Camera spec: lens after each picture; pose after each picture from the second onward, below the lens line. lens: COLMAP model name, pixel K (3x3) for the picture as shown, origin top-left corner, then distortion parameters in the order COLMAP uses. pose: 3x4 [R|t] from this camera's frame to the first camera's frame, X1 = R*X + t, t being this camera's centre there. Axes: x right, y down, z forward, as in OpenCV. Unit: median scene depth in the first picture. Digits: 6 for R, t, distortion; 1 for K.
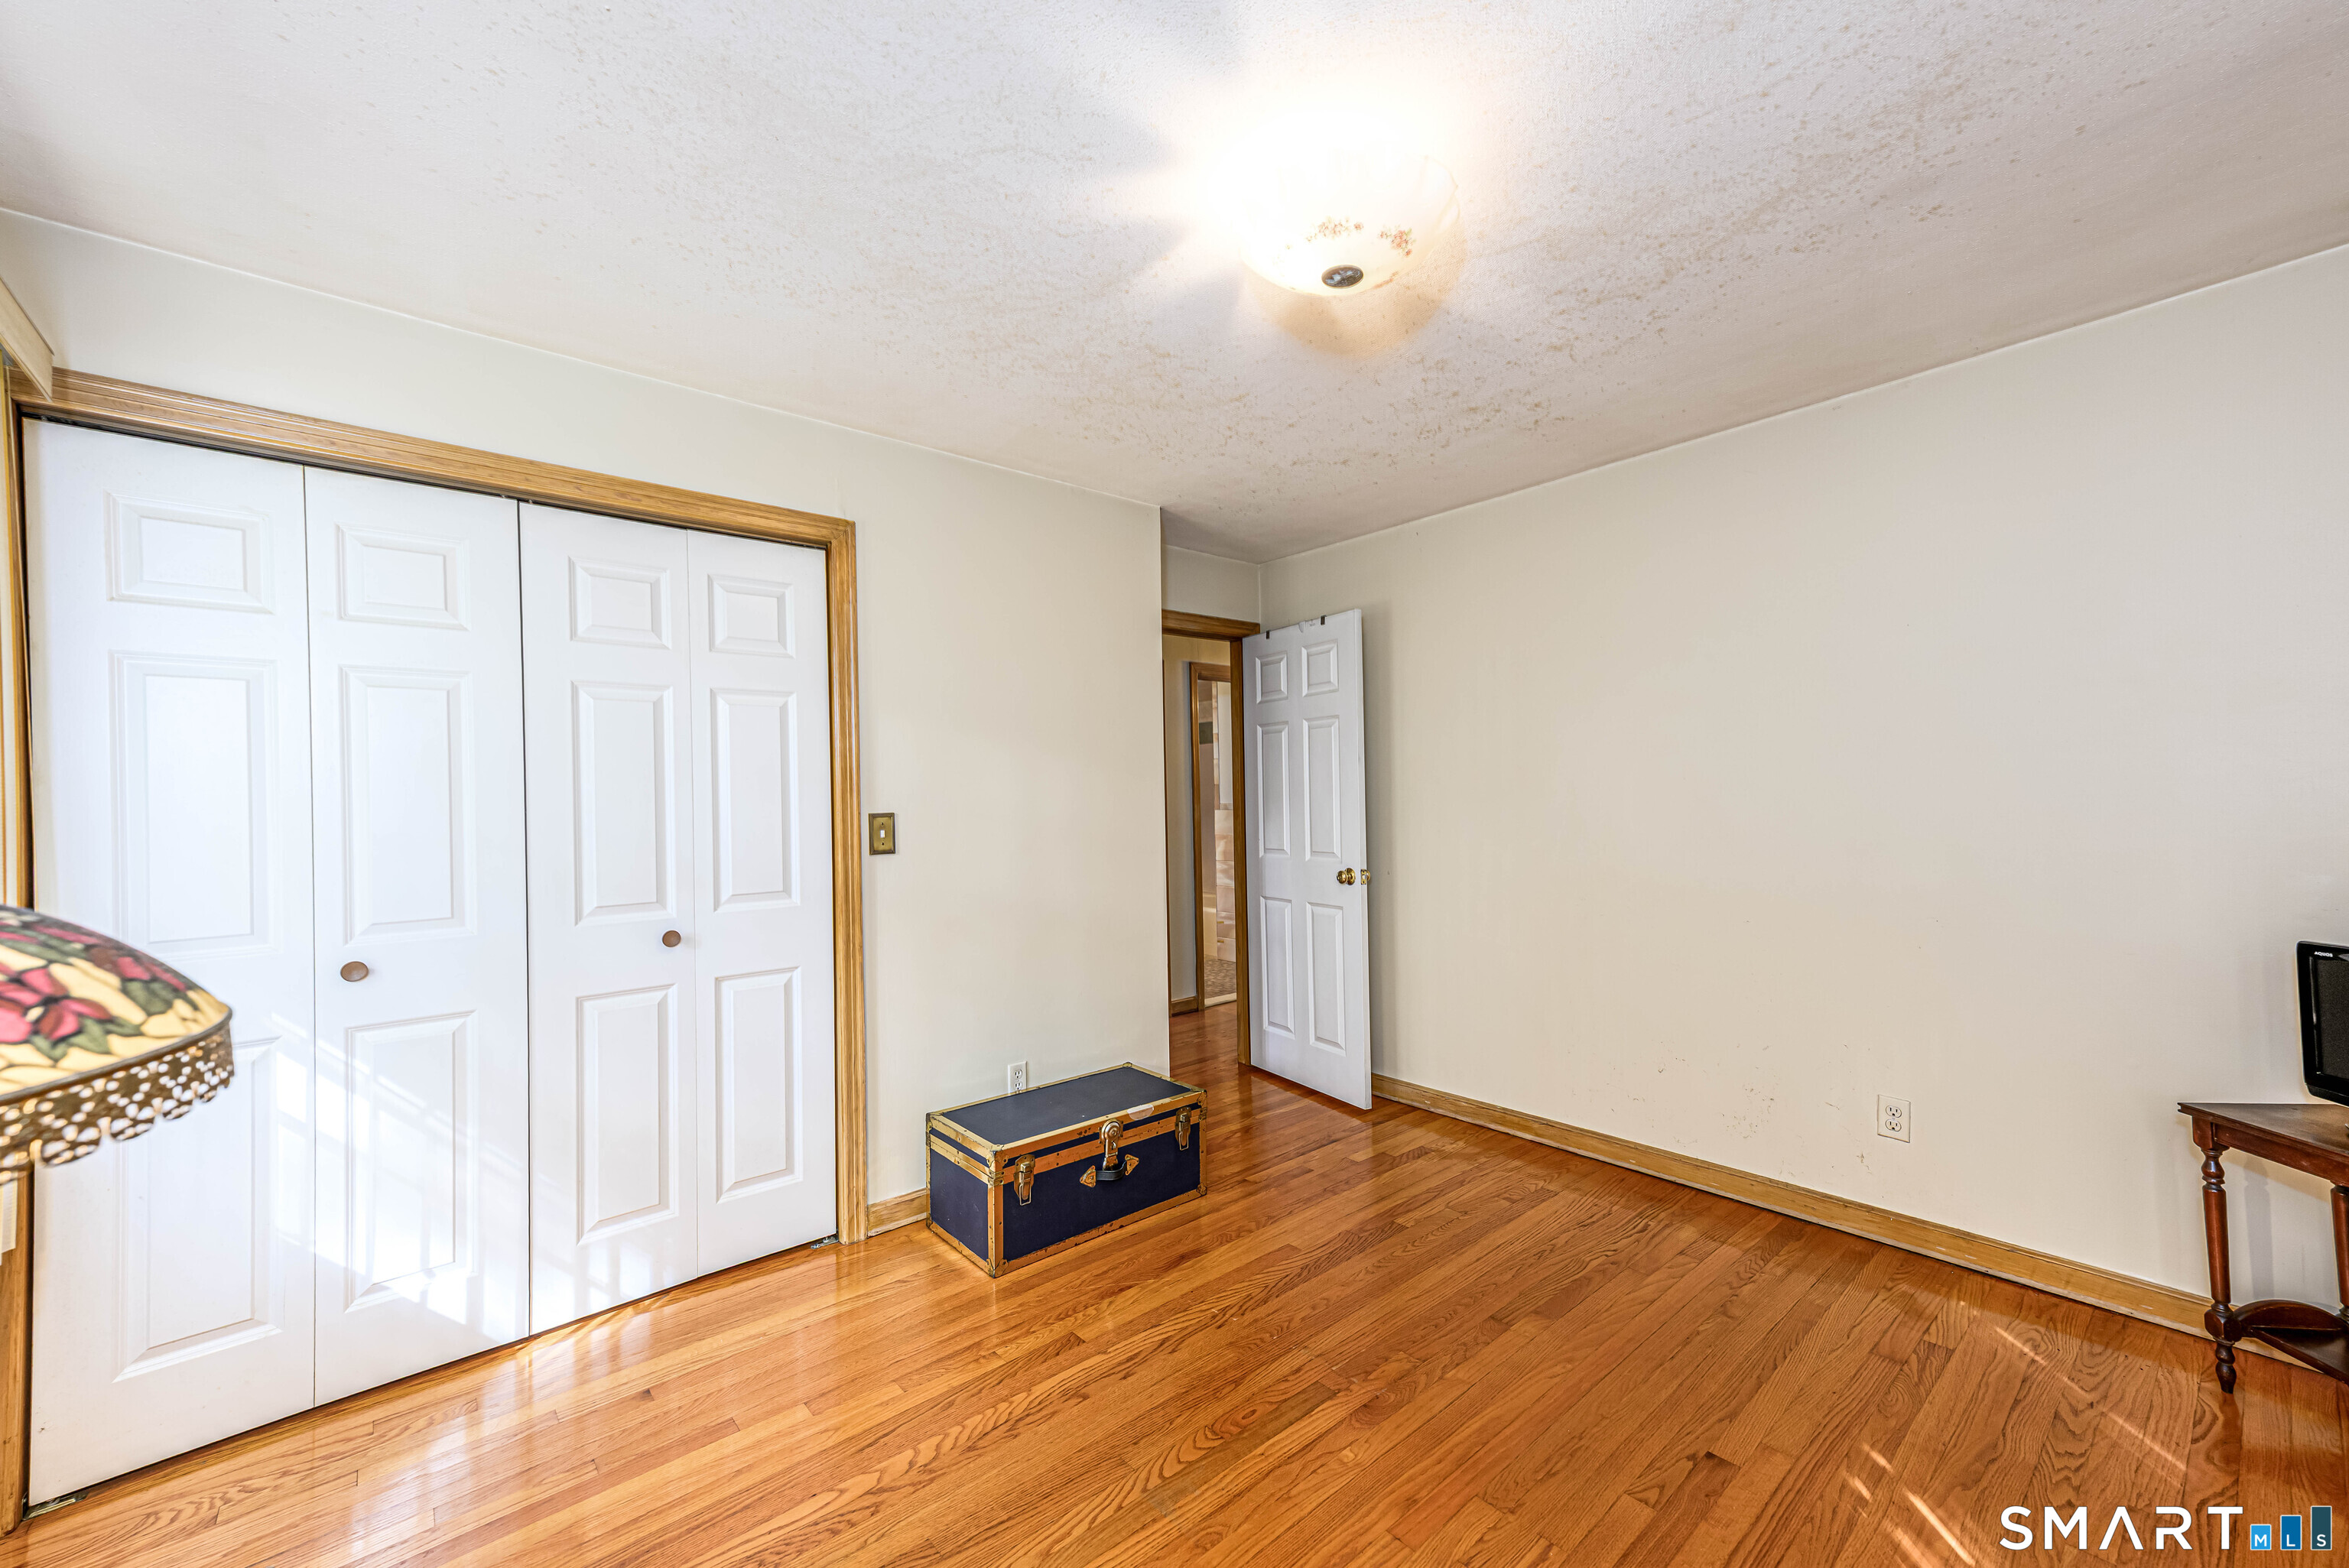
lens RADIAL K [[917.6, 0, 1160.7], [0, 917.6, 794.3], [0, 0, 1]] dist [0.024820, 0.000288]
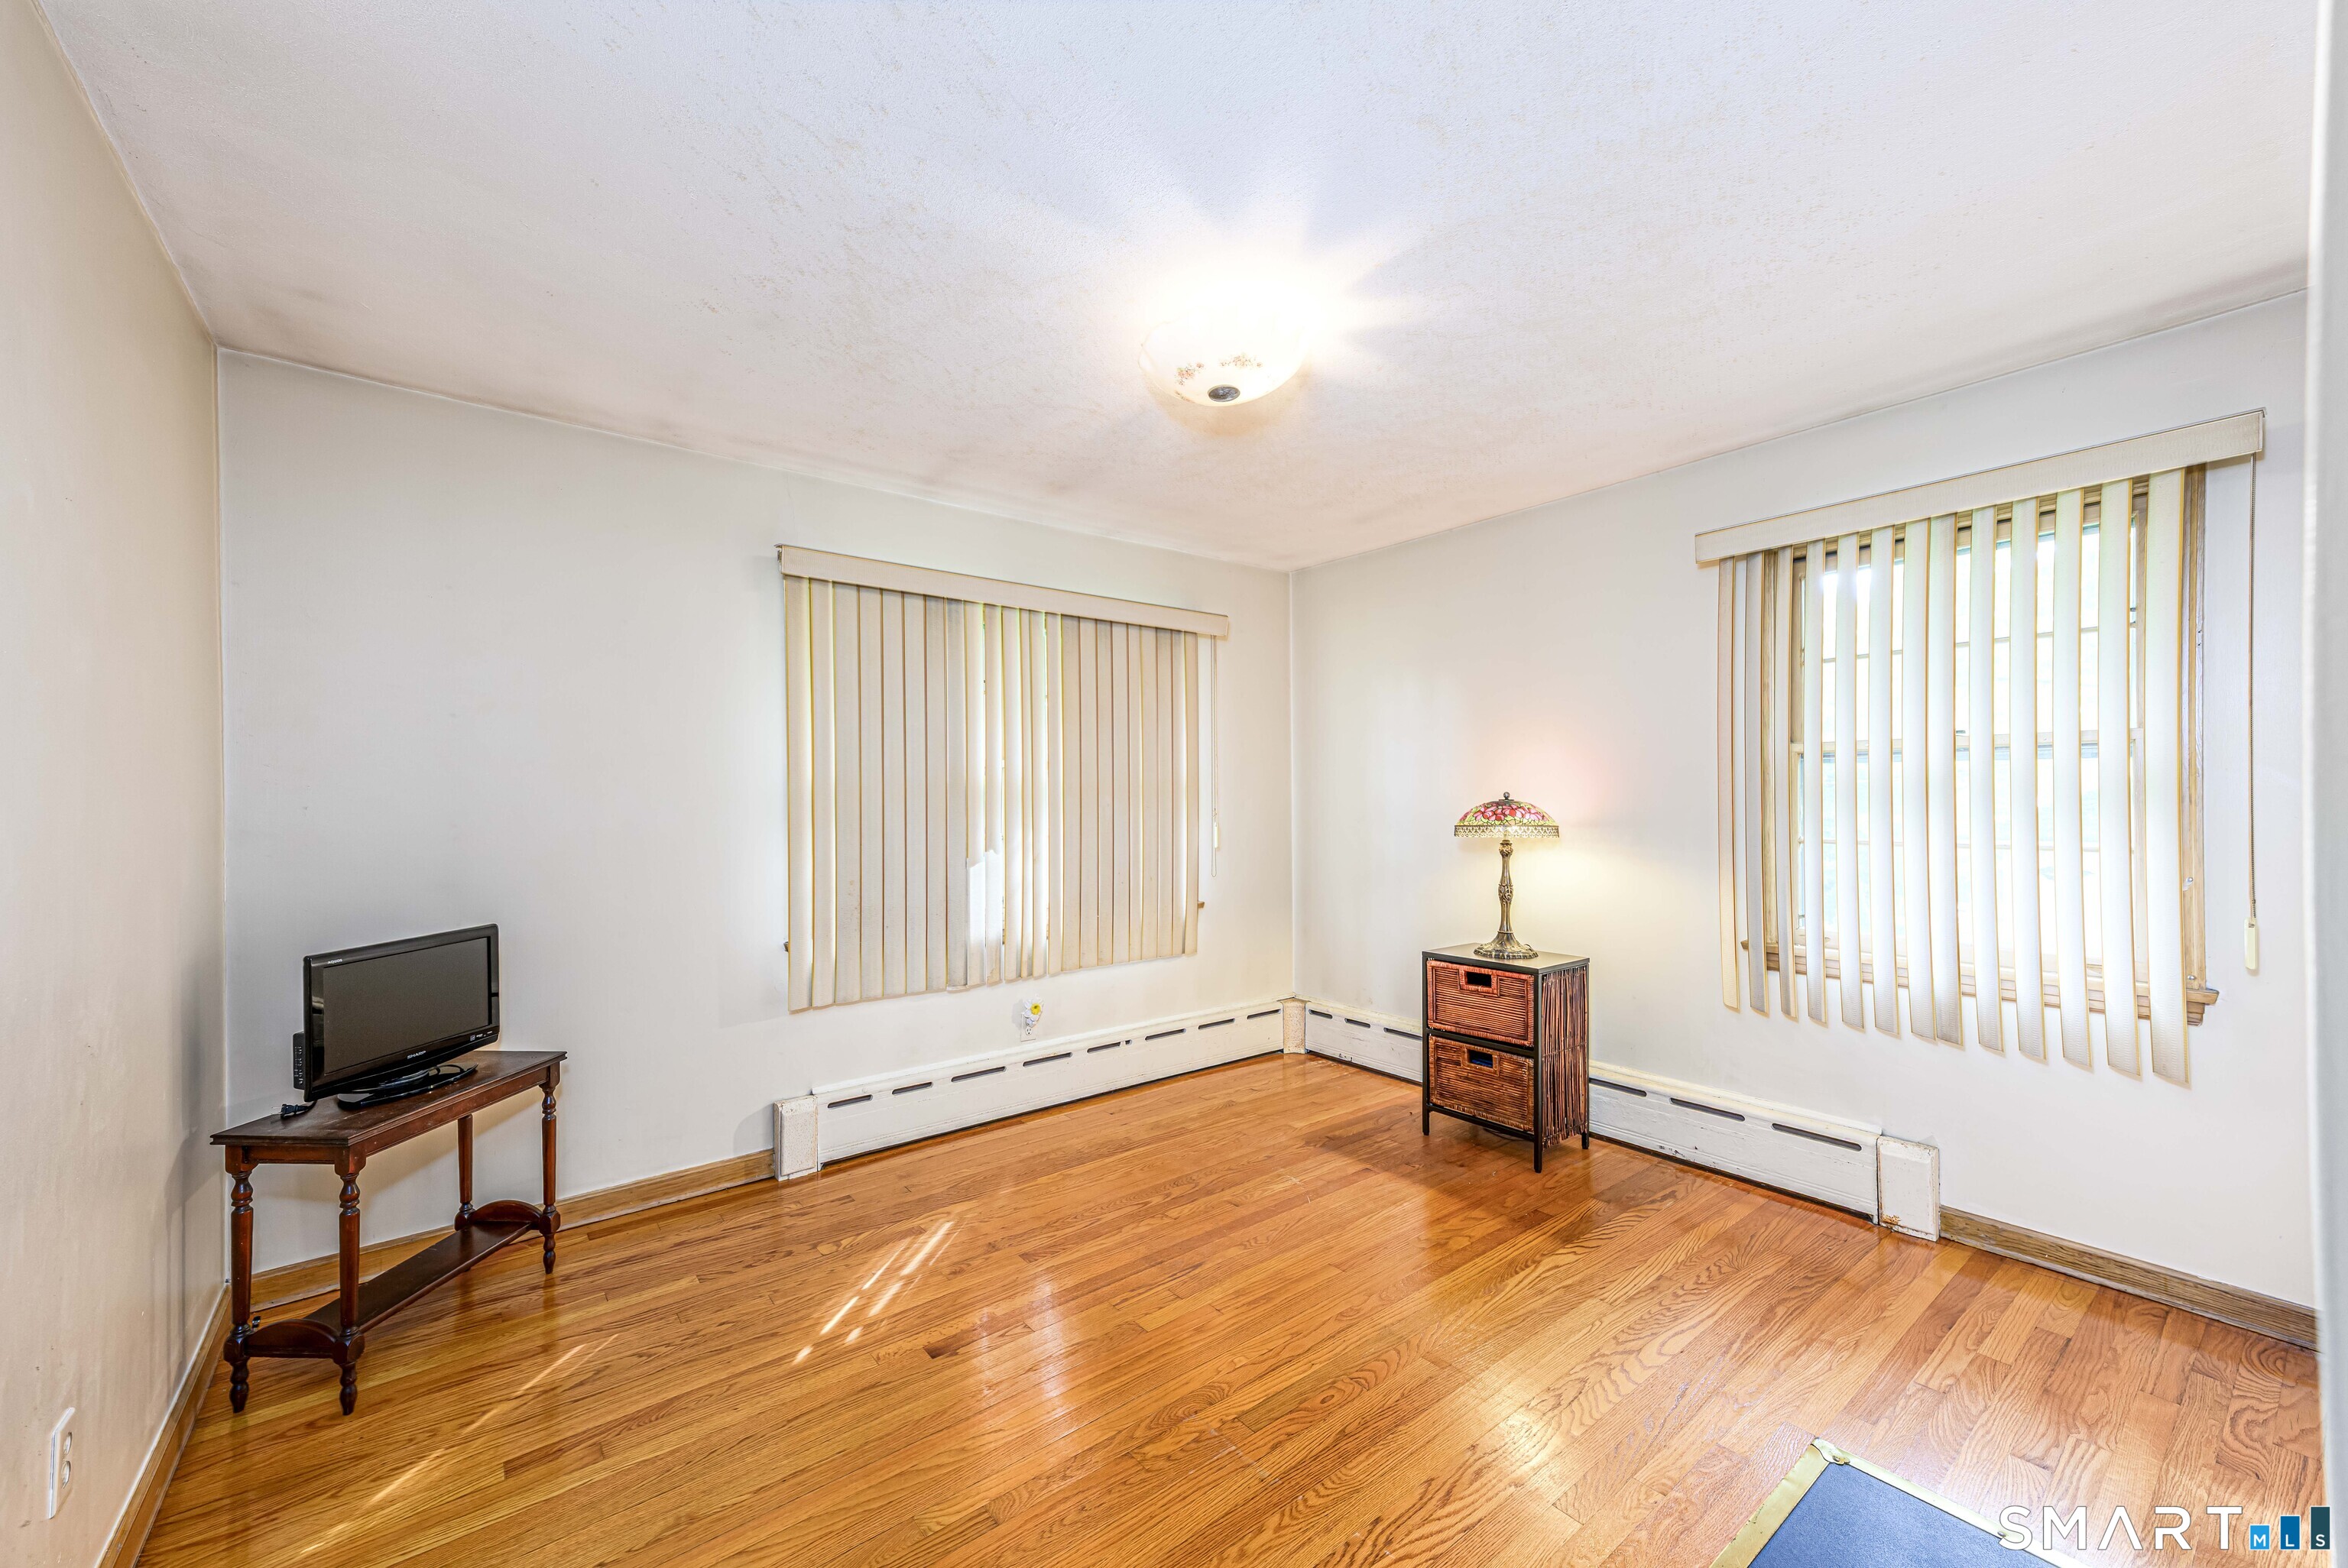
lens RADIAL K [[917.2, 0, 1160.2], [0, 917.2, 794.3], [0, 0, 1]] dist [0.024820, 0.000288]
pose [[-0.998796, 0.027893, 0.040360, 0.210041], [0.027834, 0.999610, -0.002037, 0.003341], [-0.040401, -0.000911, -0.999183, 1.941518]]
